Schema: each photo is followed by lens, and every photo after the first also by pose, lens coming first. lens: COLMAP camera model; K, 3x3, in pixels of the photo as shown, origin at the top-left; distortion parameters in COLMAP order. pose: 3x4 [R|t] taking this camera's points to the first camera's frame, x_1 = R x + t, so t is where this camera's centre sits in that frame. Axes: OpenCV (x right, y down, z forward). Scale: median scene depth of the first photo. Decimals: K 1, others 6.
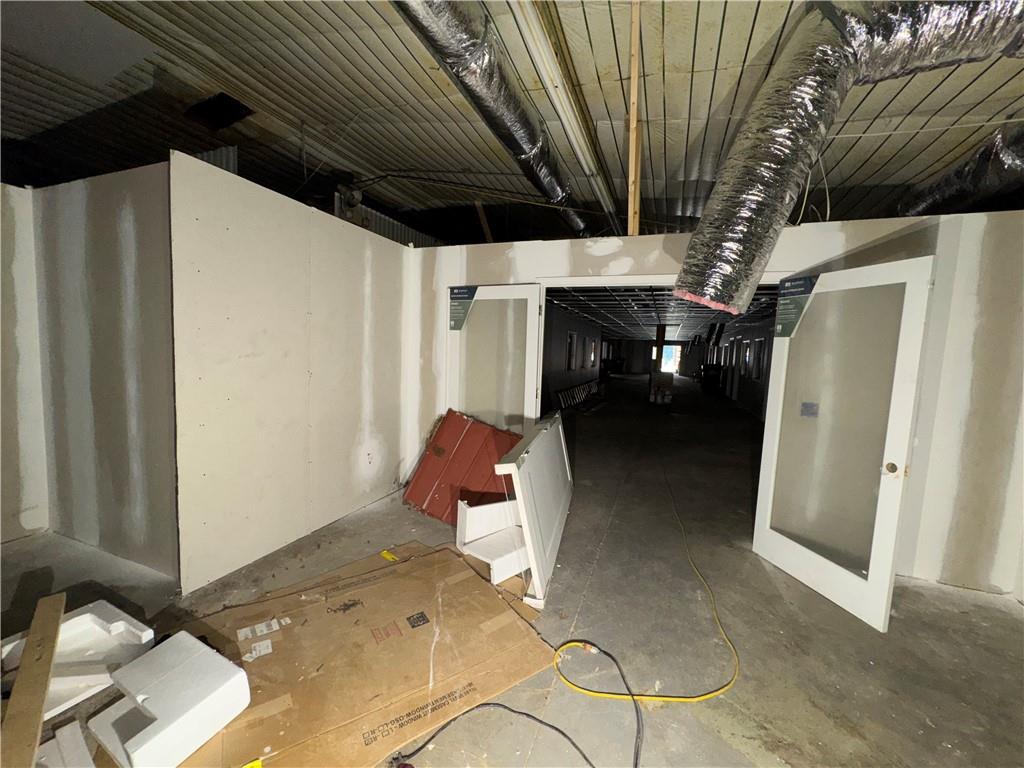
lens RADIAL K [[407.3, 0, 511.8], [0, 407.3, 381.8], [0, 0, 1]] dist [-0.002381, 0.000715]
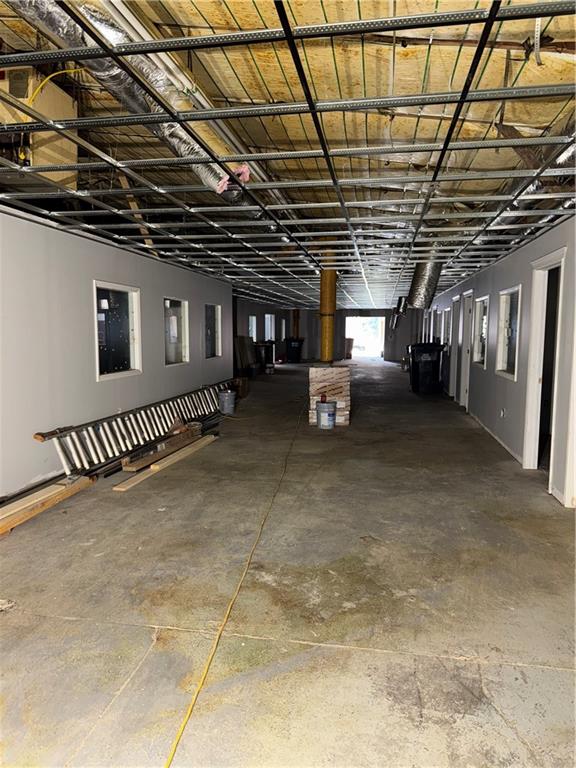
lens RADIAL K [[534.1, 0, 286.9], [0, 534.1, 386.7], [0, 0, 1]] dist [0.002344, -0.000035]
pose [[0.981059, -0.051452, 0.186749, 0.162032], [0.046111, 0.998397, 0.032834, -0.016888], [-0.188139, -0.023601, 0.981859, 0.305320]]
